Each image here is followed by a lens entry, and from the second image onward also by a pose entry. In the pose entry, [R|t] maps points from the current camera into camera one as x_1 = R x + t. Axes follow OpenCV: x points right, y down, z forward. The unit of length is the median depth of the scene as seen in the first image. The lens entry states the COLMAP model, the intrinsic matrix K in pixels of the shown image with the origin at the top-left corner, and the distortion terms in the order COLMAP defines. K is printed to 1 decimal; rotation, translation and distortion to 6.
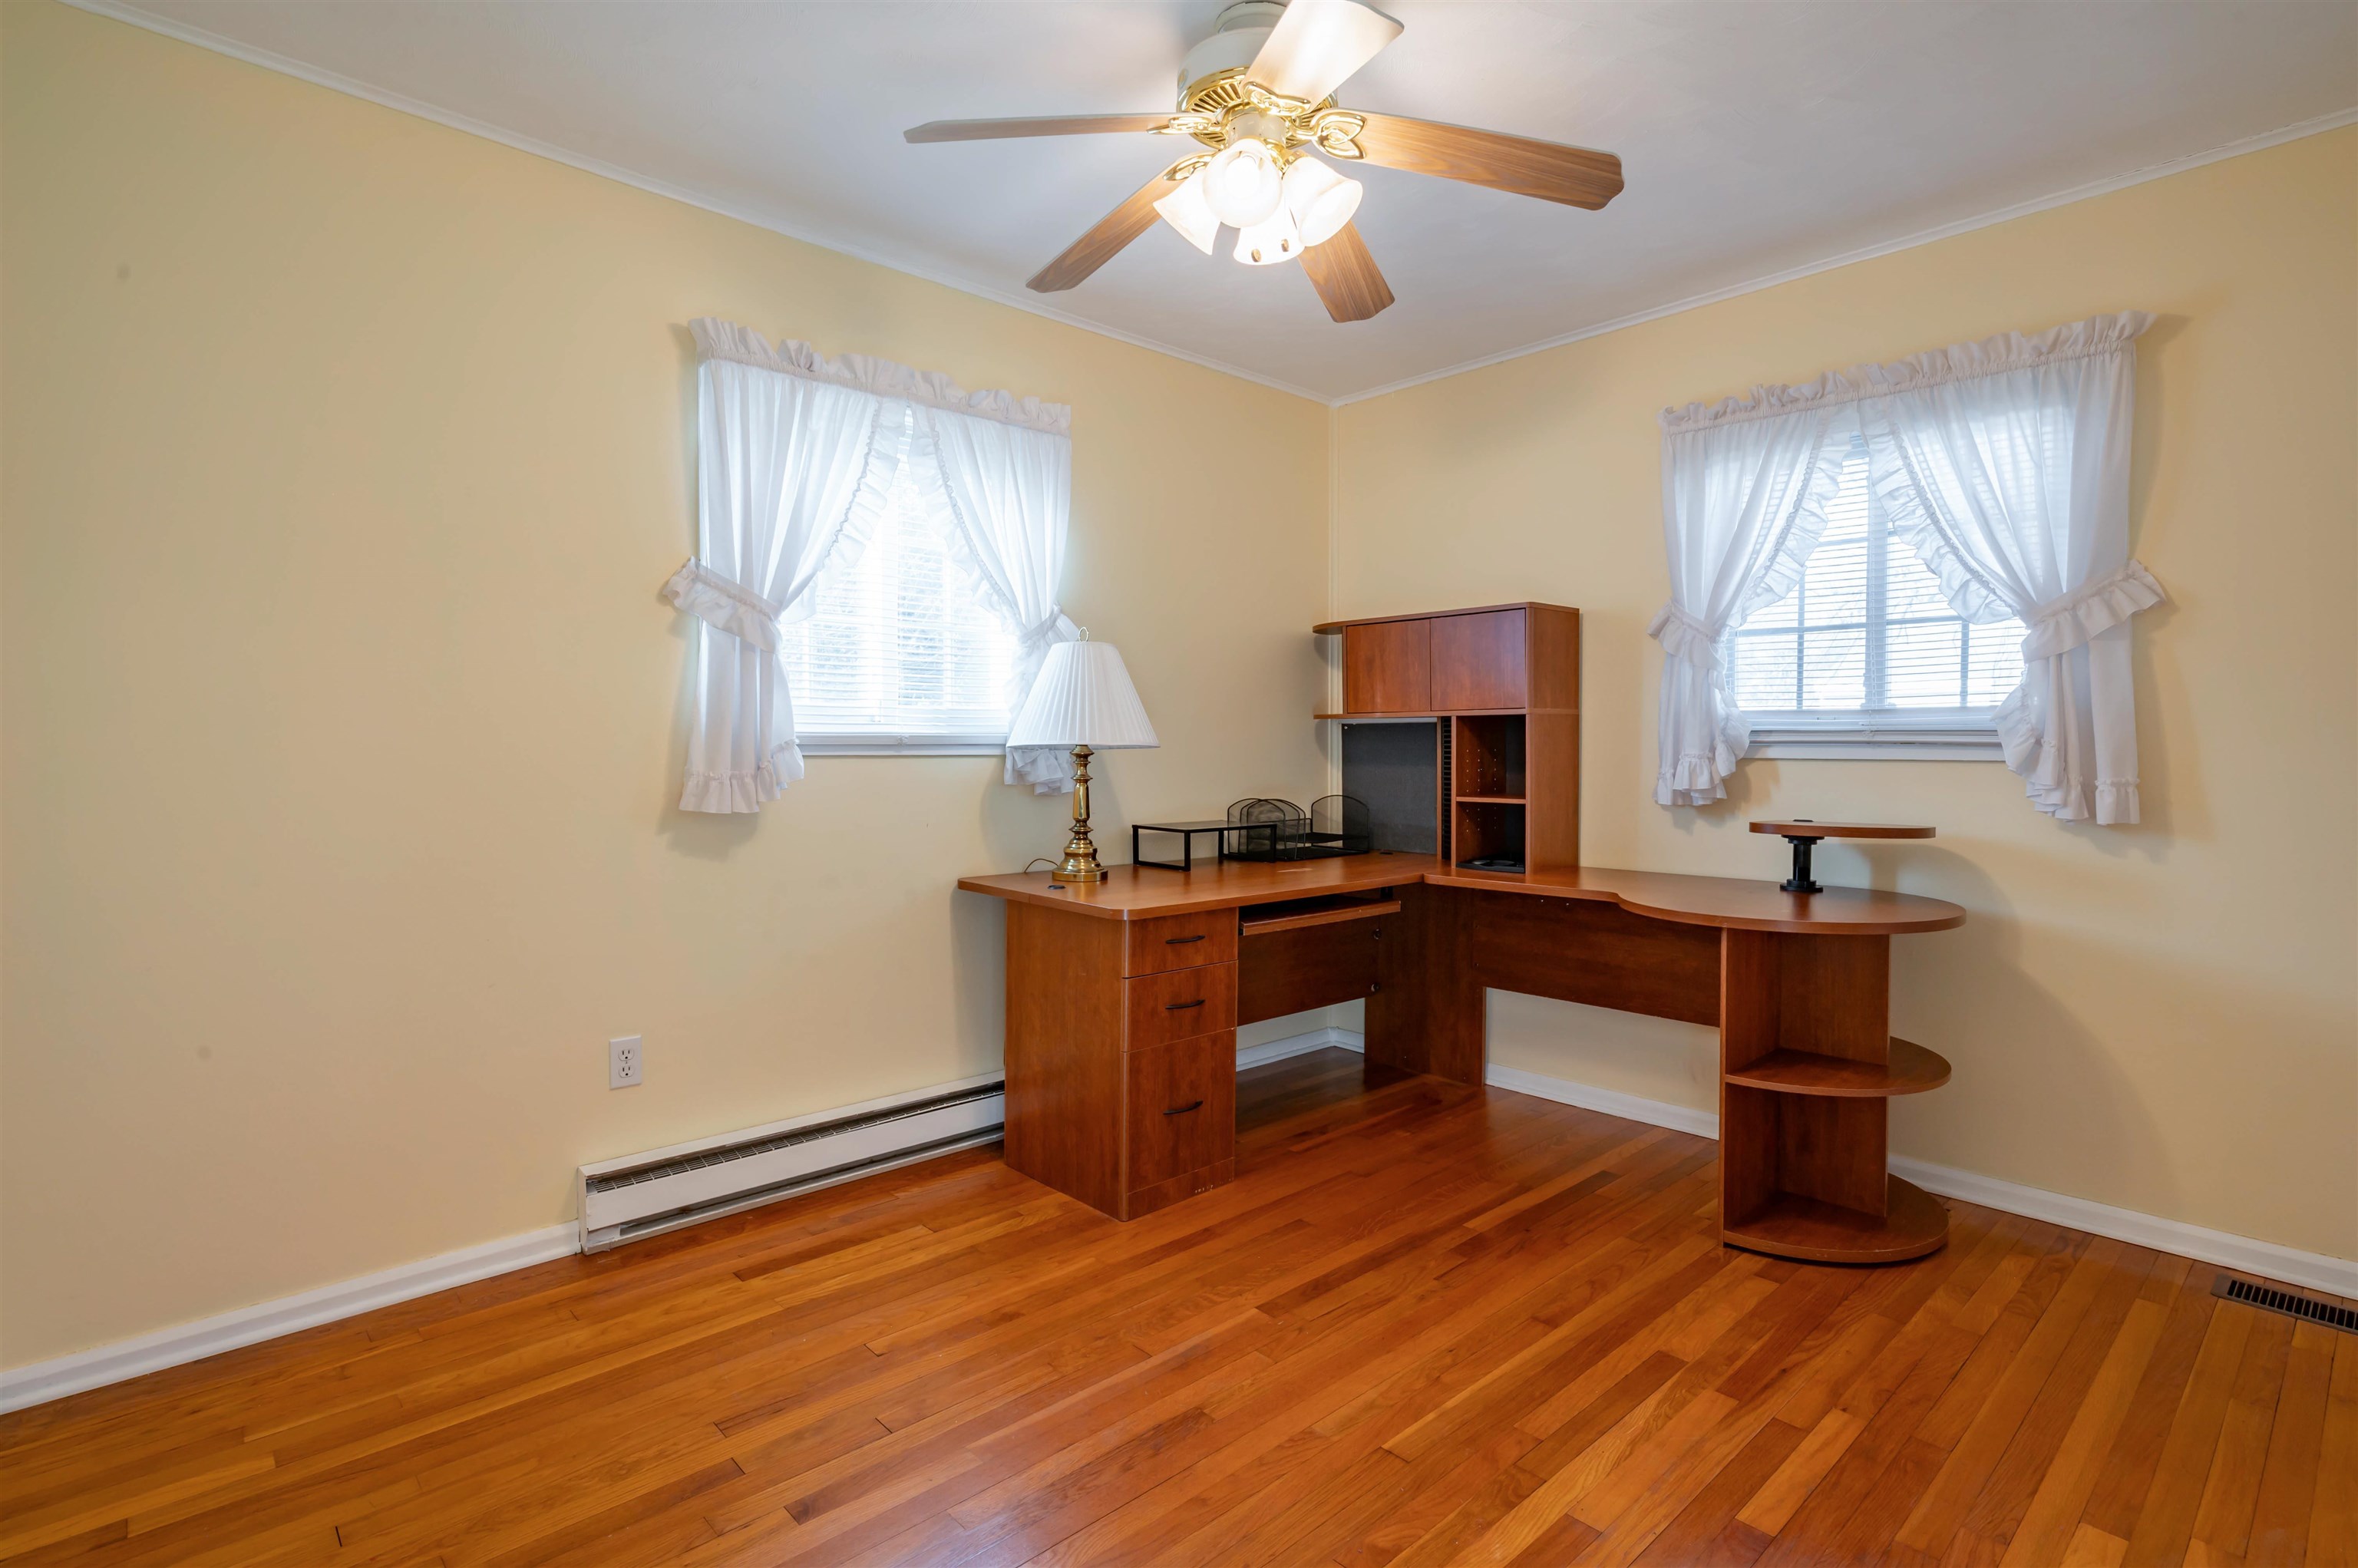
lens RADIAL K [[1150.3, 0, 1171.9], [0, 1150.3, 795.5], [0, 0, 1]] dist [0.002225, 0.001101]
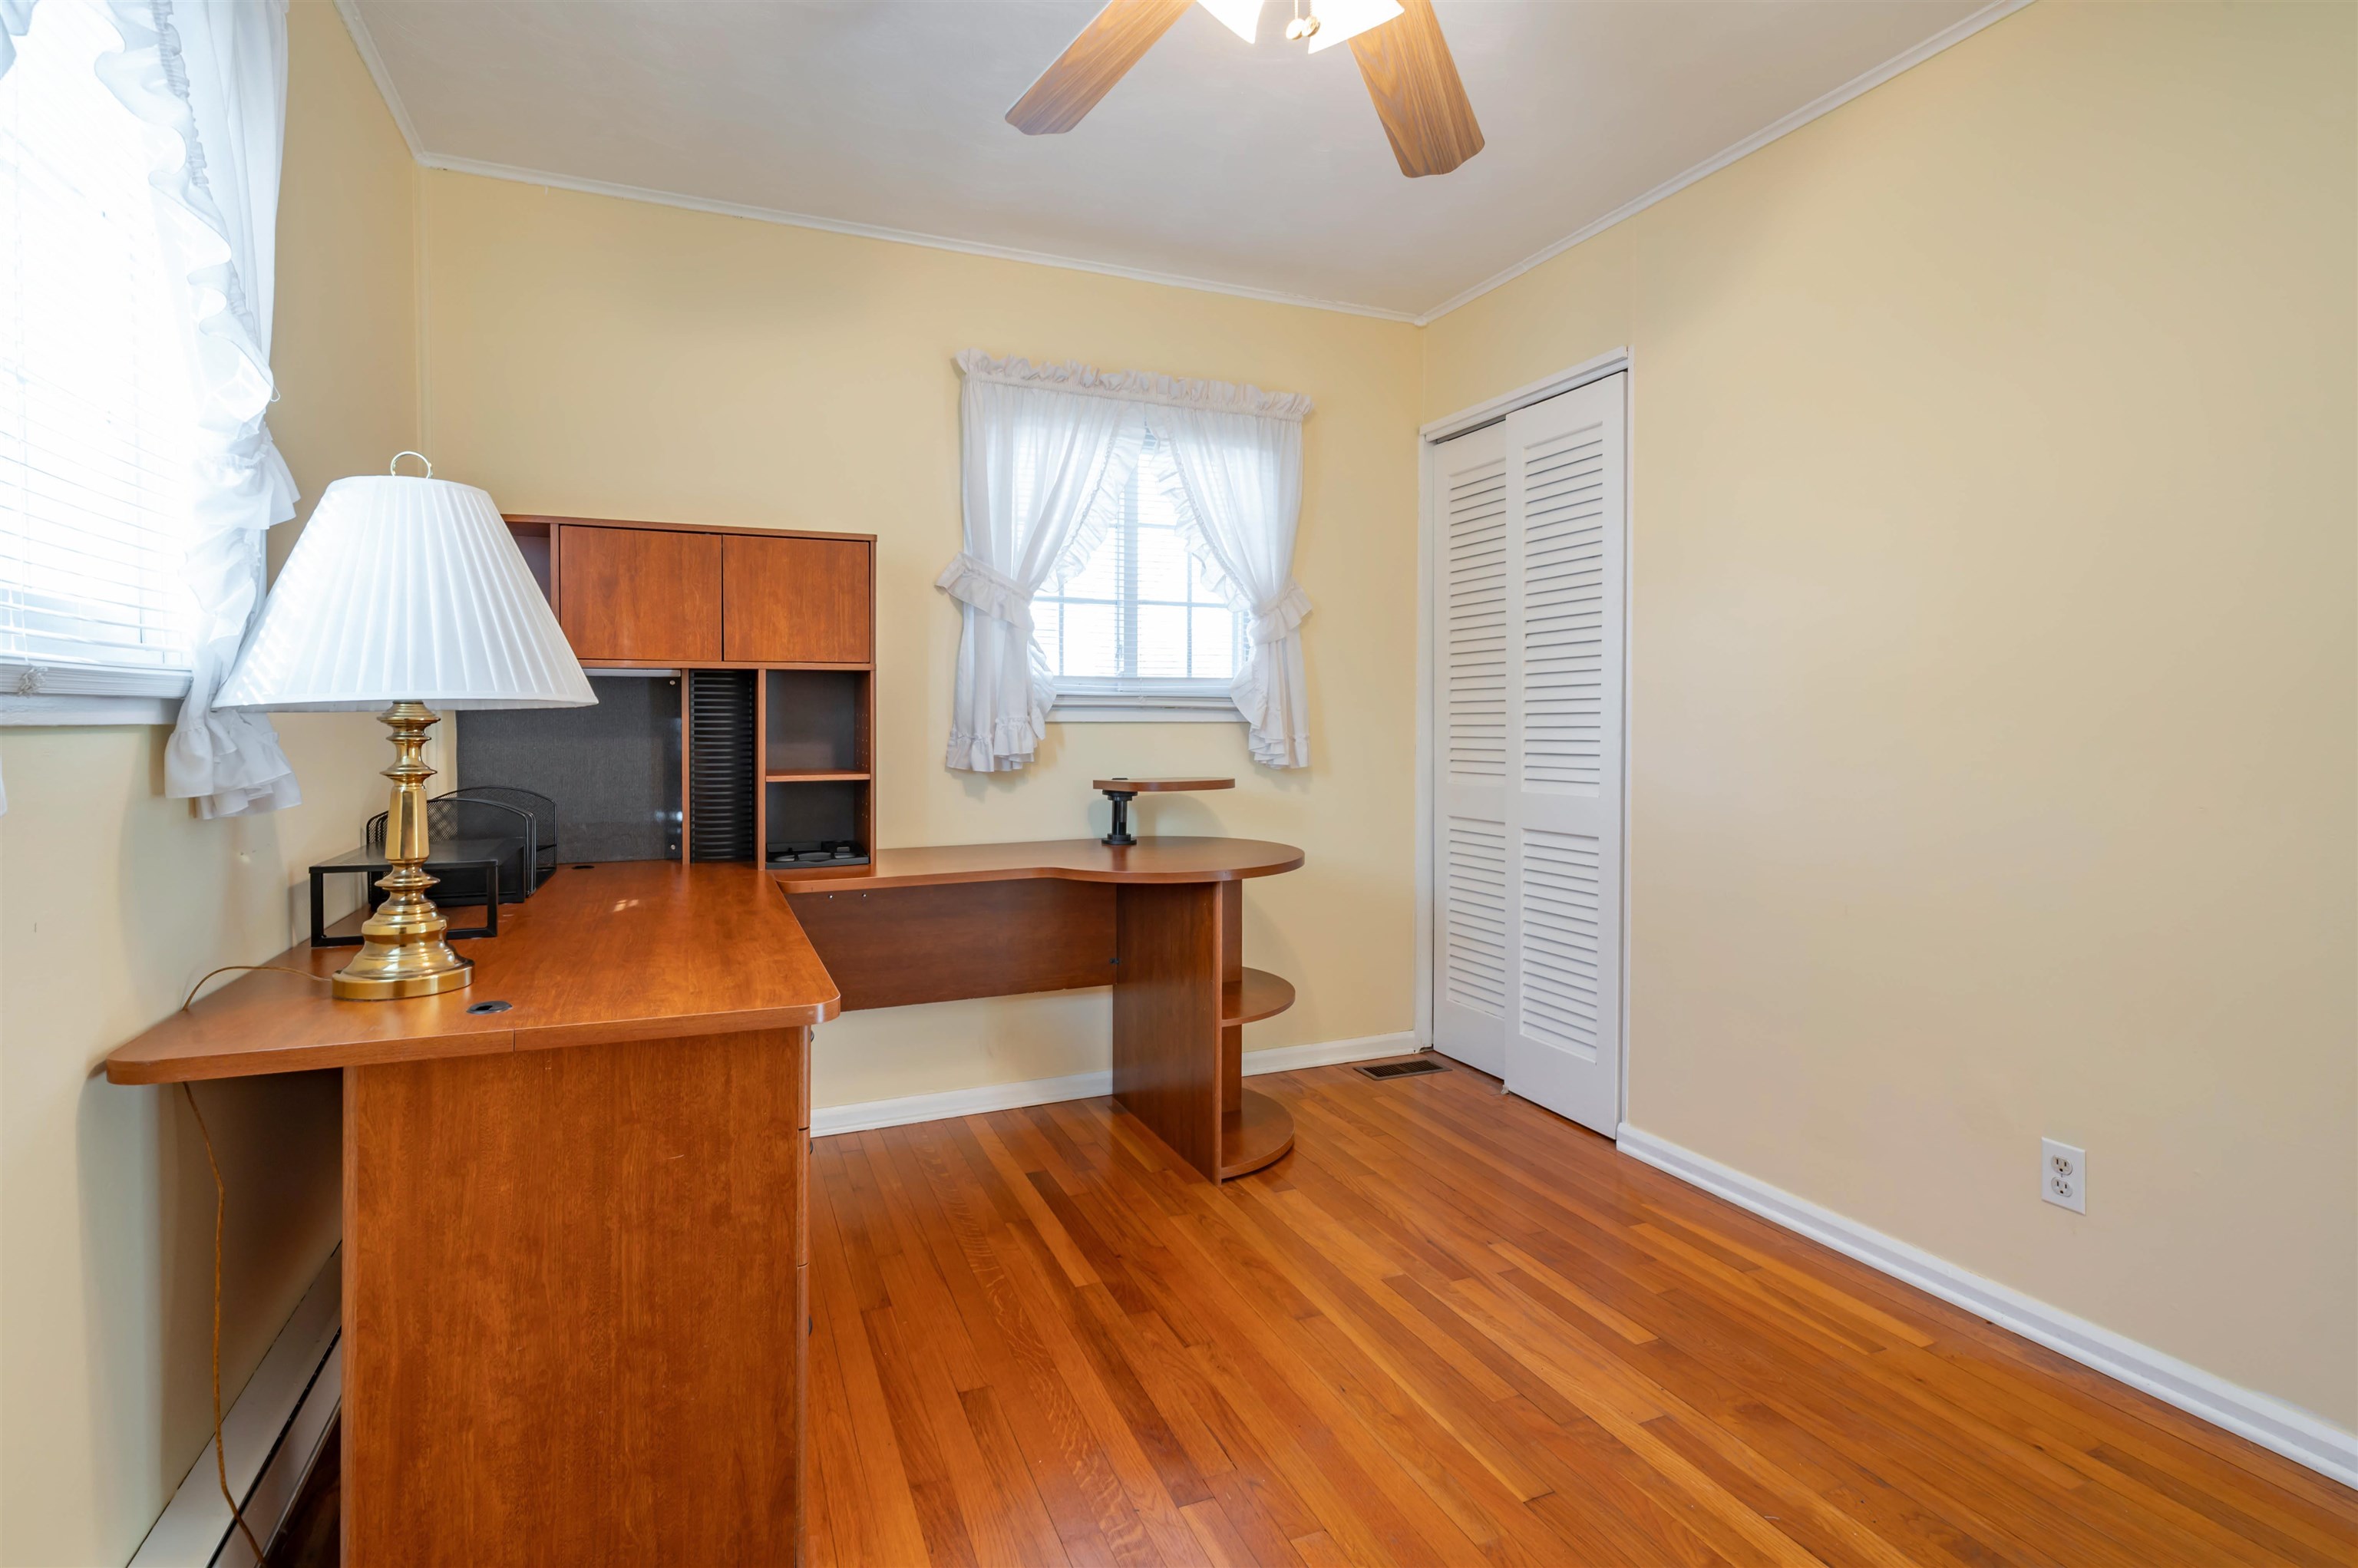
lens RADIAL K [[1146.1, 0, 1179.1], [0, 1146.1, 753.4], [0, 0, 1]] dist [-0.000709, 0.001069]
pose [[0.330111, -0.030532, 0.943448, -0.474537], [0.042849, 0.998931, 0.017335, -0.019227], [-0.942969, 0.034703, 0.331067, 0.628679]]
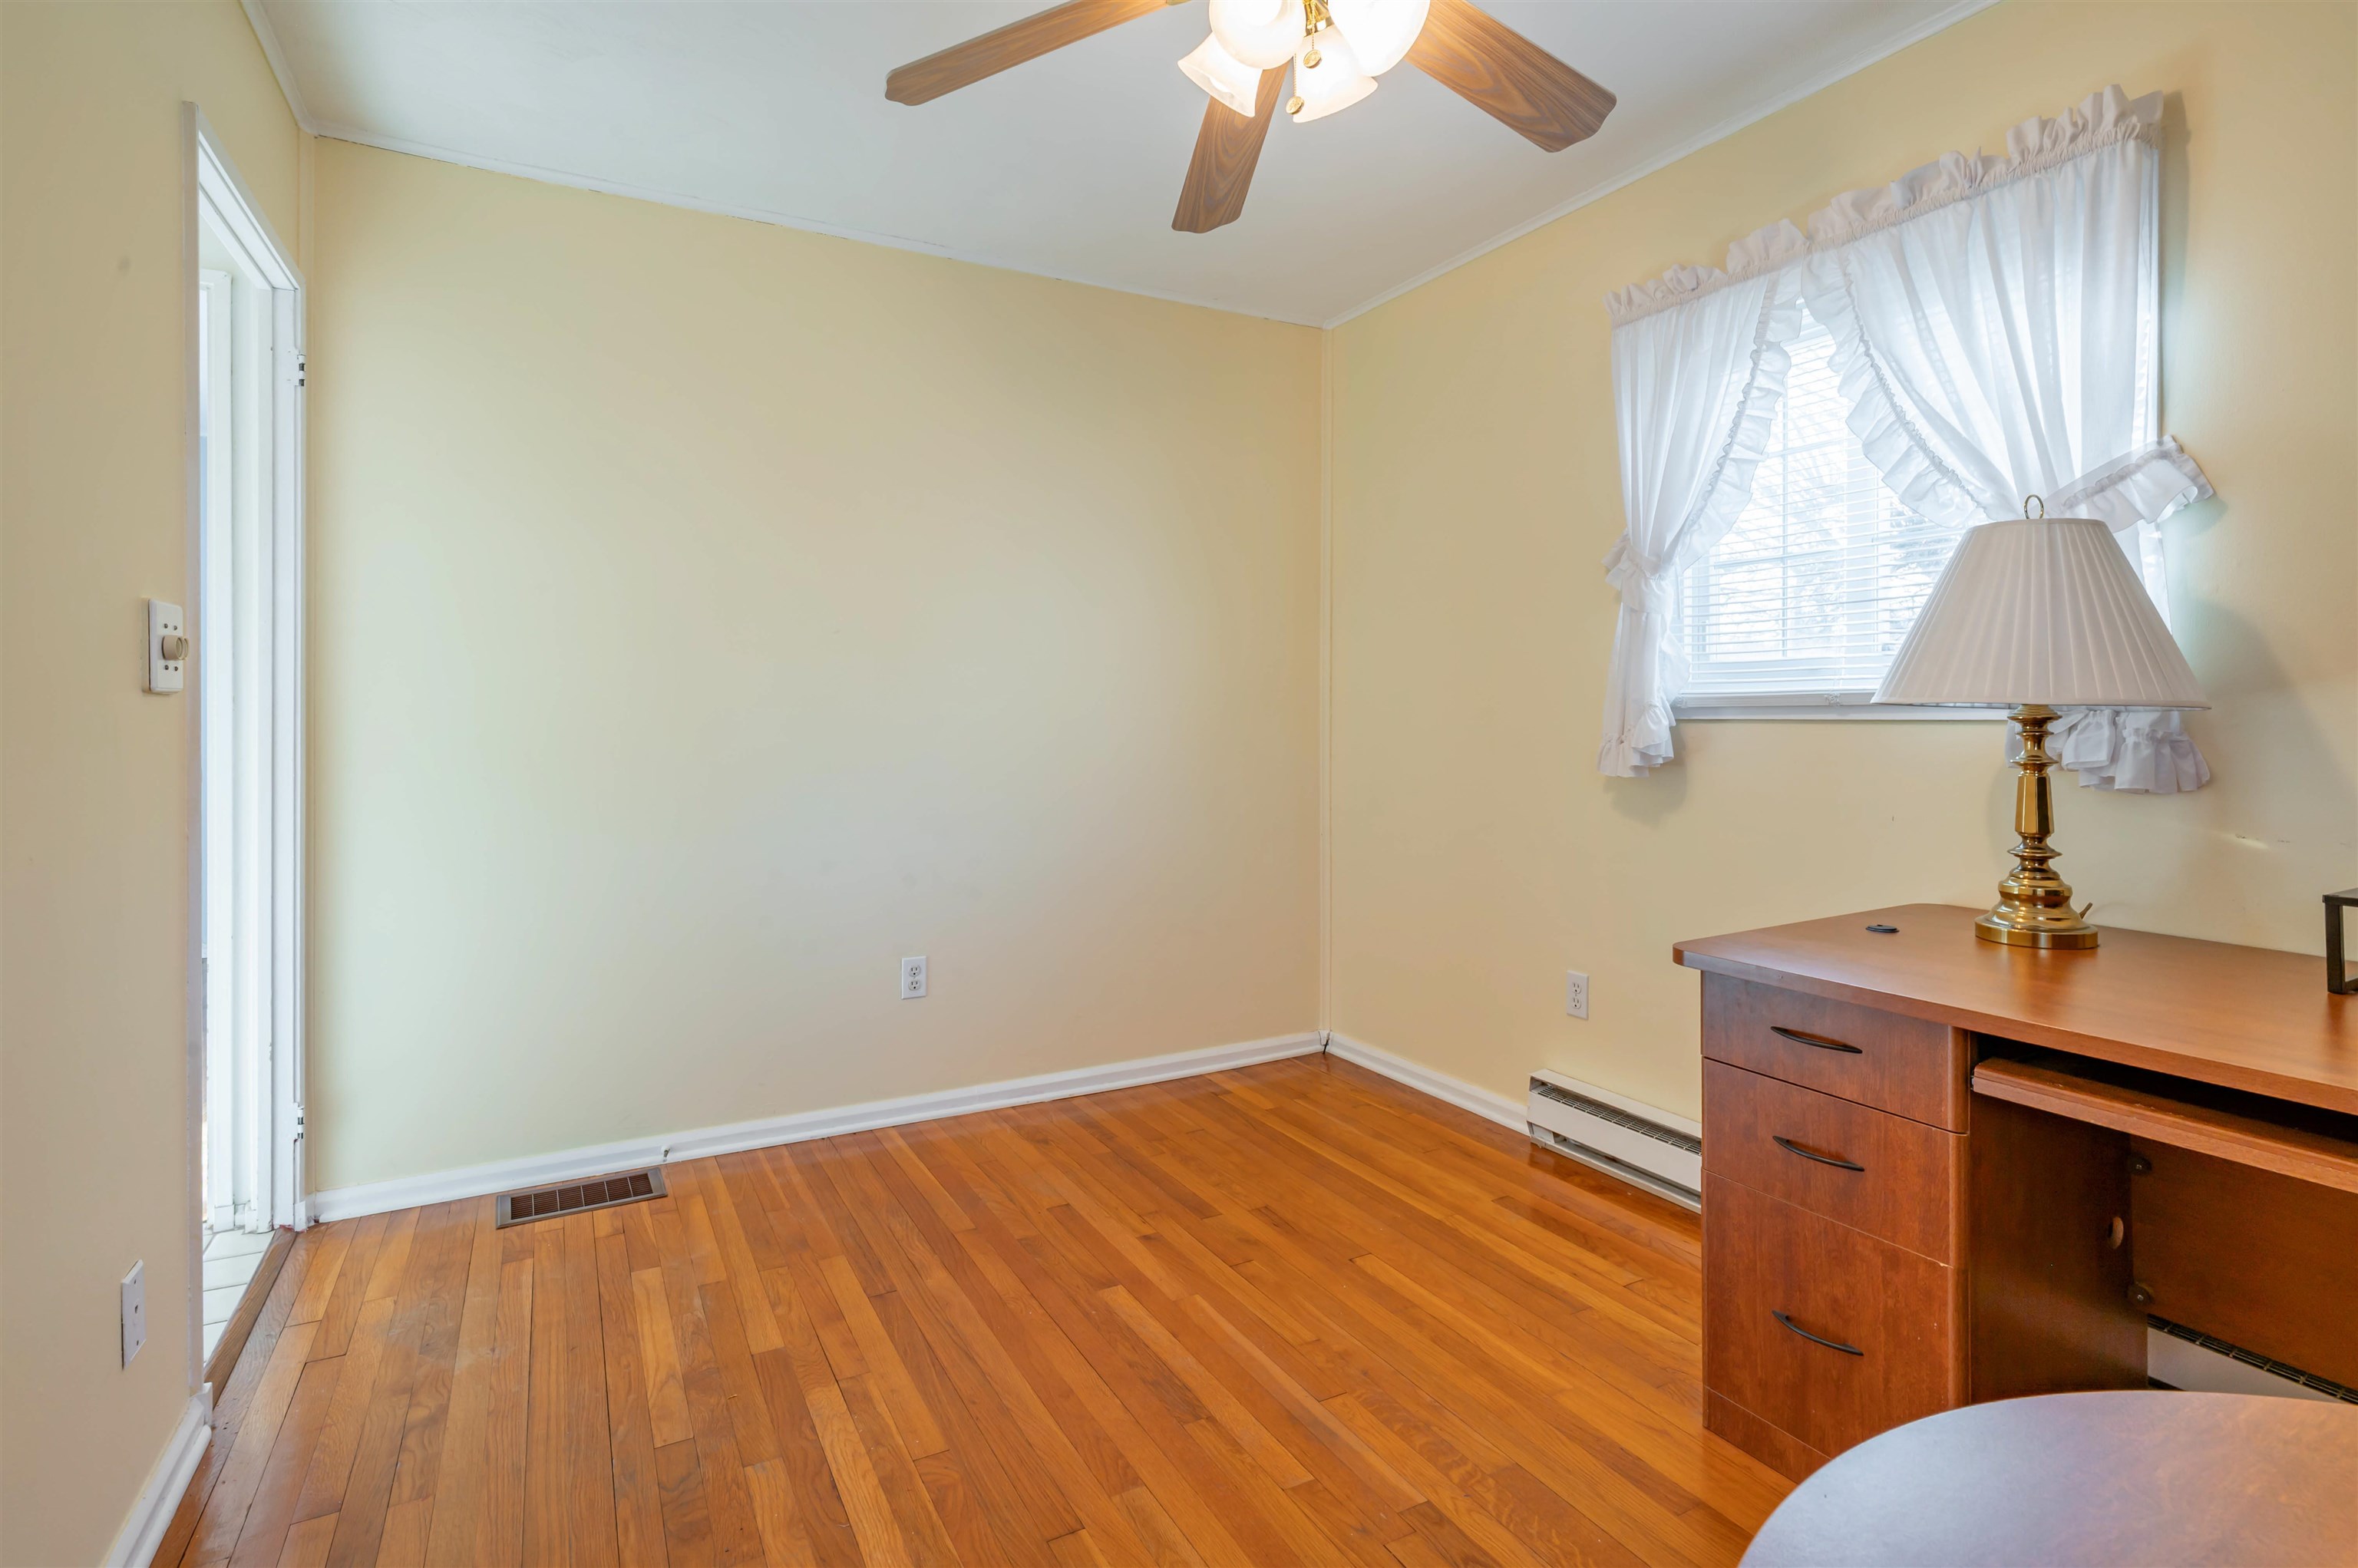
lens RADIAL K [[1146.1, 0, 1179.1], [0, 1146.1, 753.4], [0, 0, 1]] dist [-0.000709, 0.001069]
pose [[-0.246235, 0.025360, -0.968878, 0.648110], [-0.038147, 0.998629, 0.035833, -0.026097], [0.968459, 0.045783, -0.244930, 0.836182]]
